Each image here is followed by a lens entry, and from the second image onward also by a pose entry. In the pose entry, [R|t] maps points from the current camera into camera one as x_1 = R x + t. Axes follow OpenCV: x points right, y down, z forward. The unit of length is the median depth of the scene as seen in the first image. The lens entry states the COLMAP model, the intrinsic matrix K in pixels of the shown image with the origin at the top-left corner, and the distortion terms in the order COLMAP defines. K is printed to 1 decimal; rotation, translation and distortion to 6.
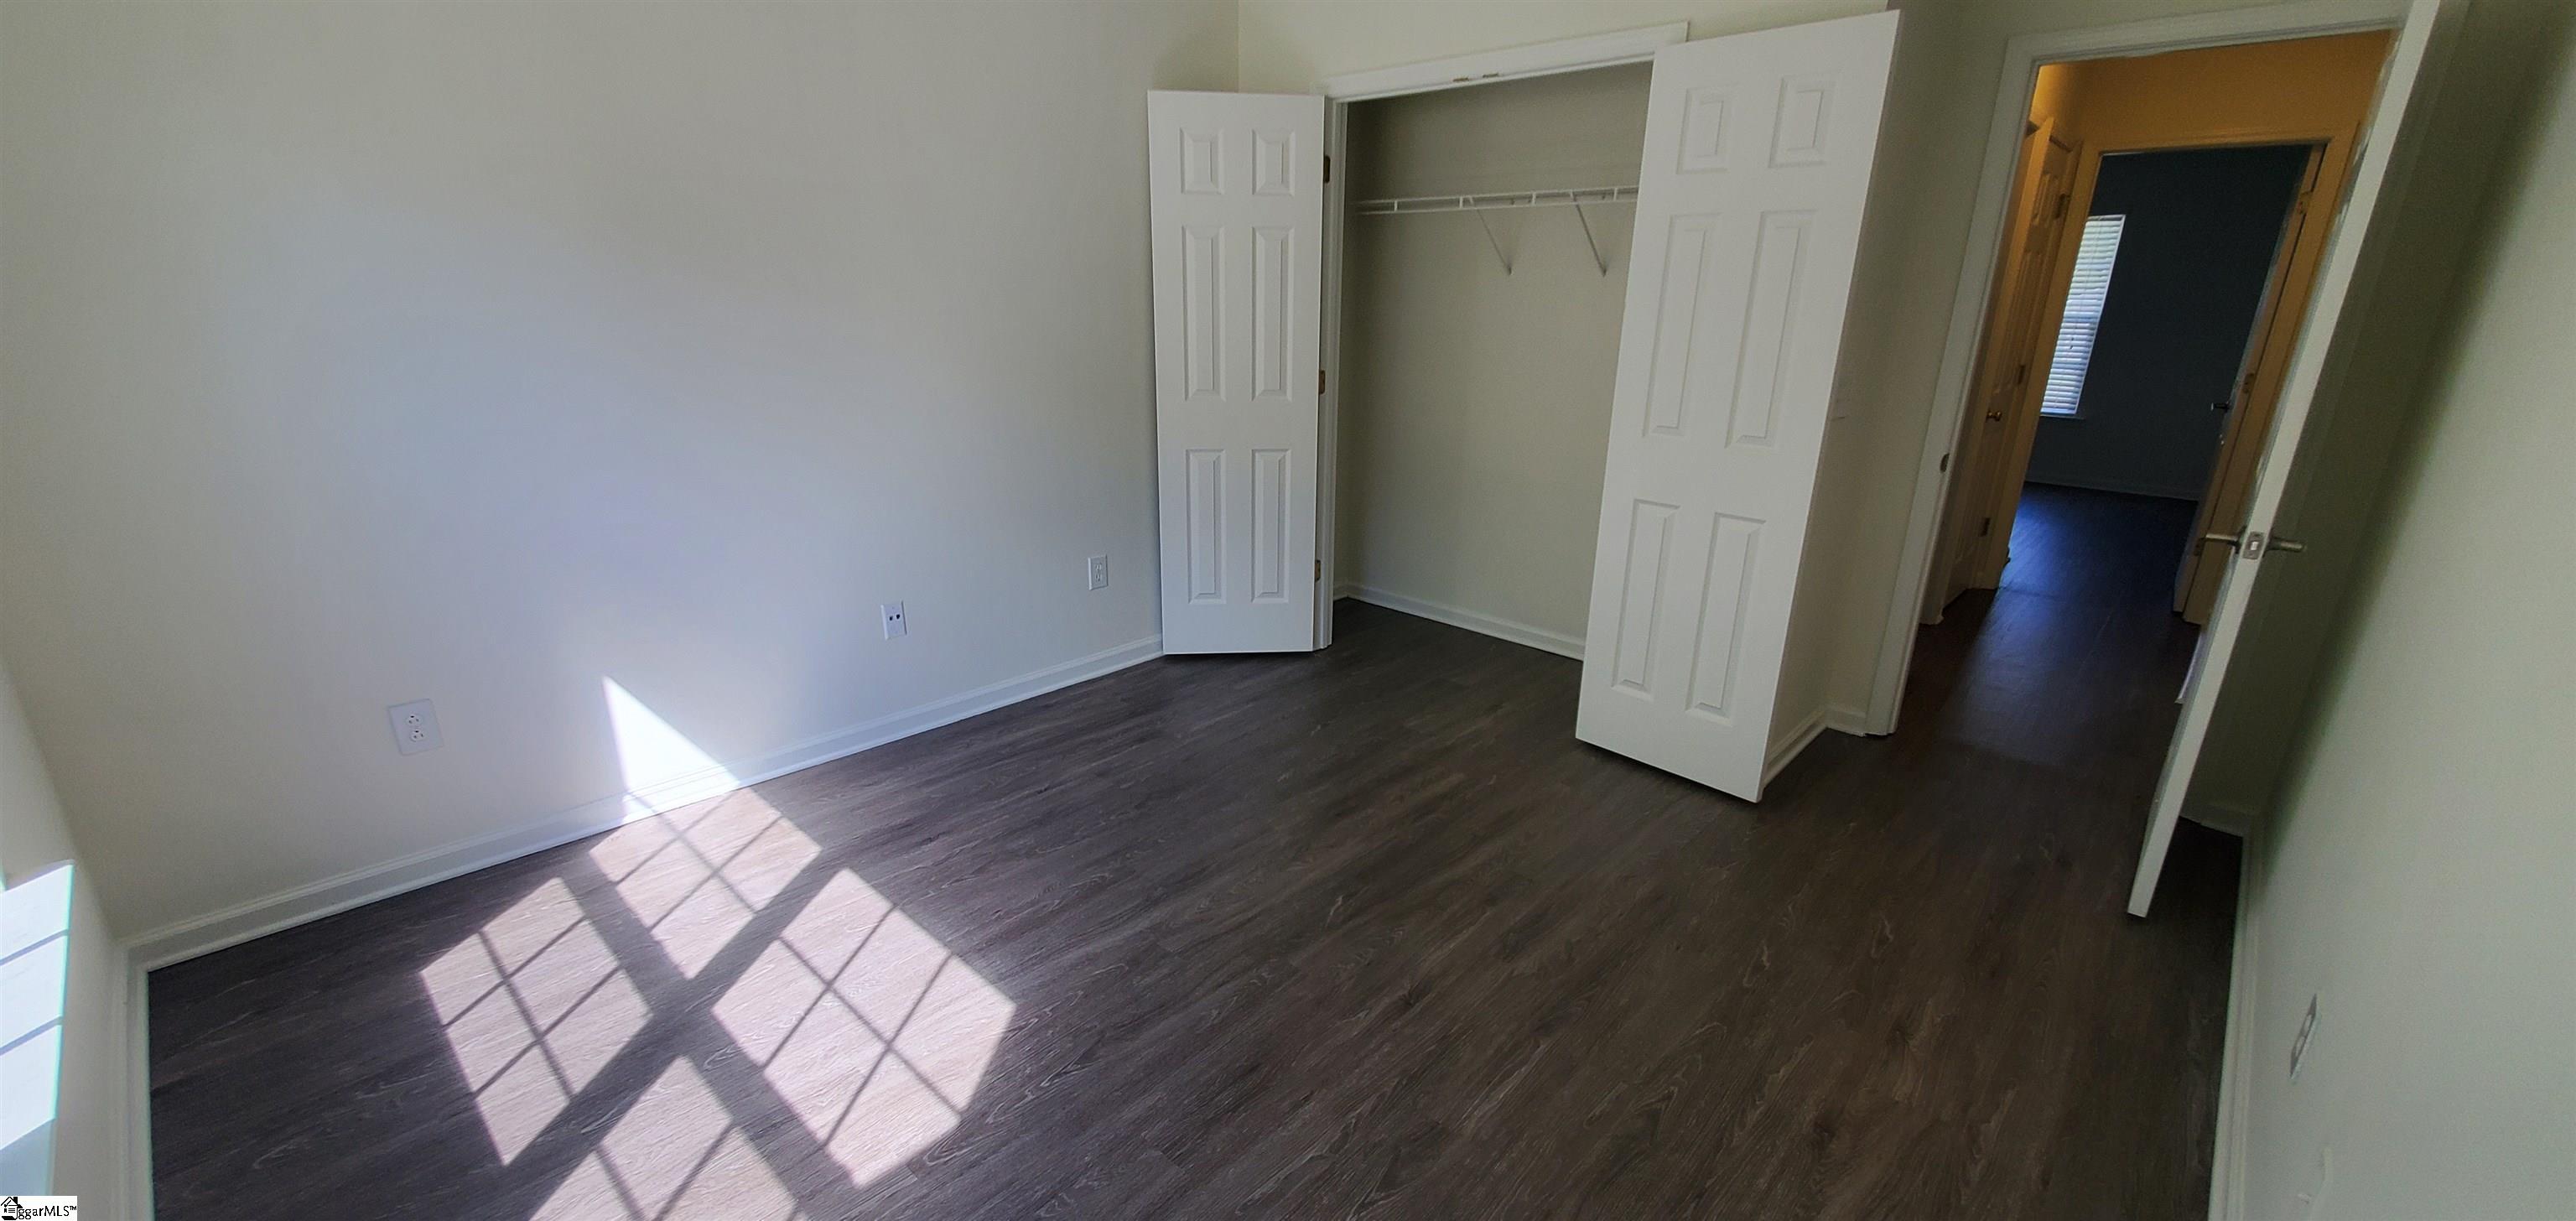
lens RADIAL K [[1026.7, 0, 1298.9], [0, 1026.7, 623.7], [0, 0, 1]] dist [0.001939, 0.000066]
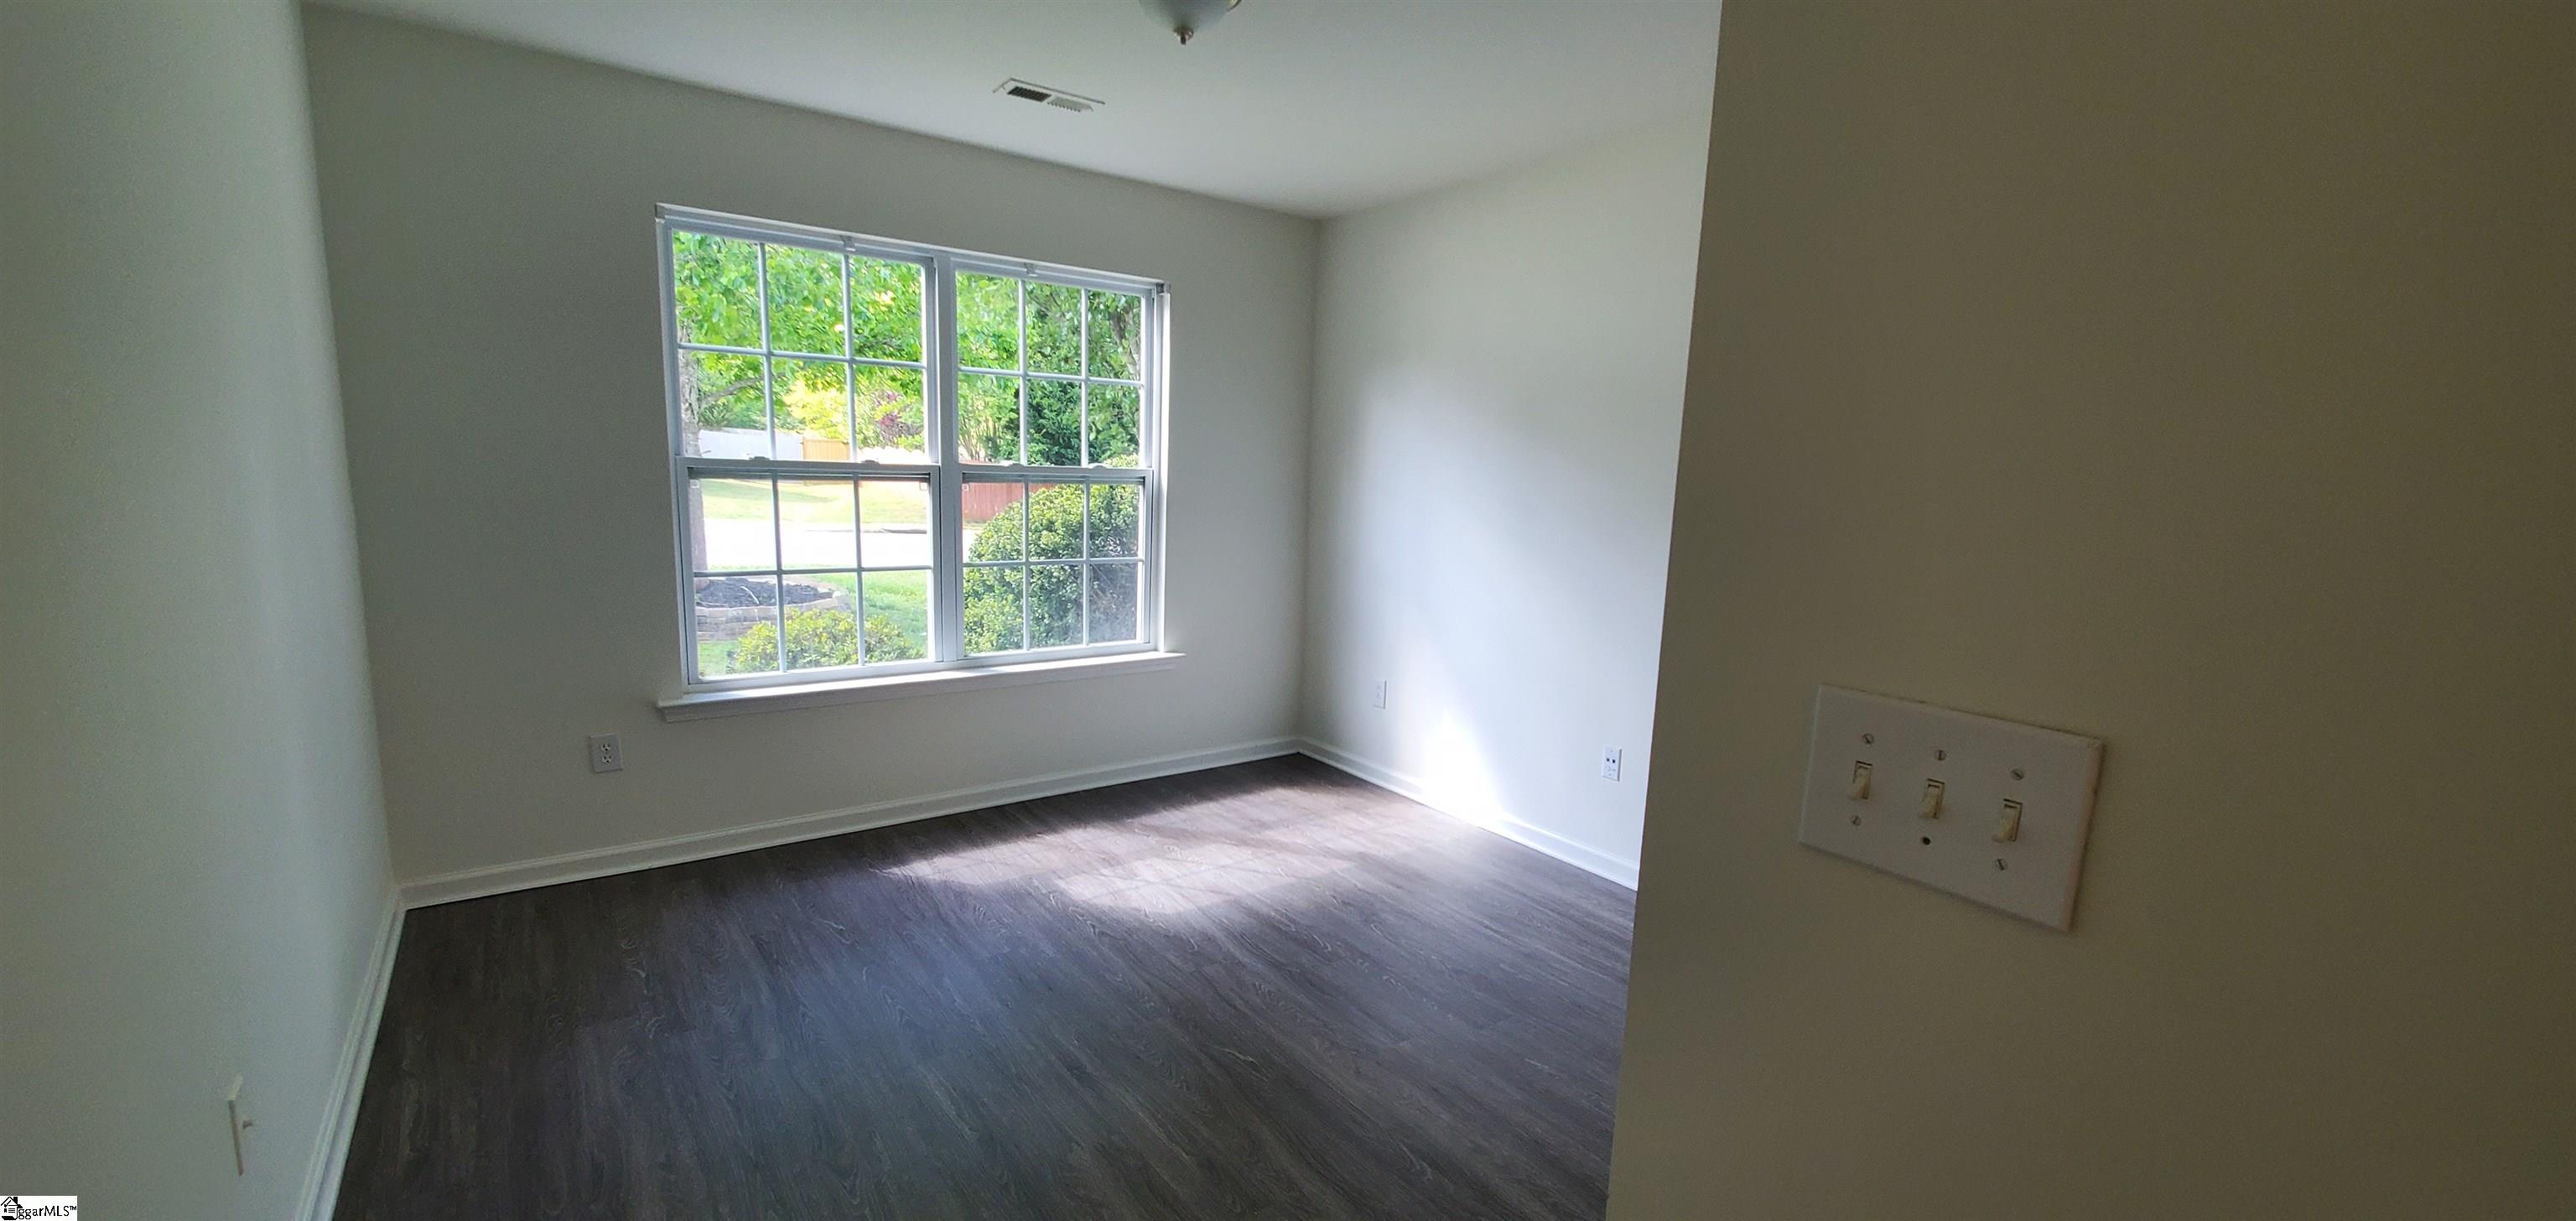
lens RADIAL K [[1026.7, 0, 1298.2], [0, 1026.7, 618.1], [0, 0, 1]] dist [0.001939, 0.000066]
pose [[-0.185011, 0.118831, -0.975526, 1.044060], [-0.340431, 0.923450, 0.177051, -0.335005], [0.921888, 0.364855, -0.130394, 1.164891]]
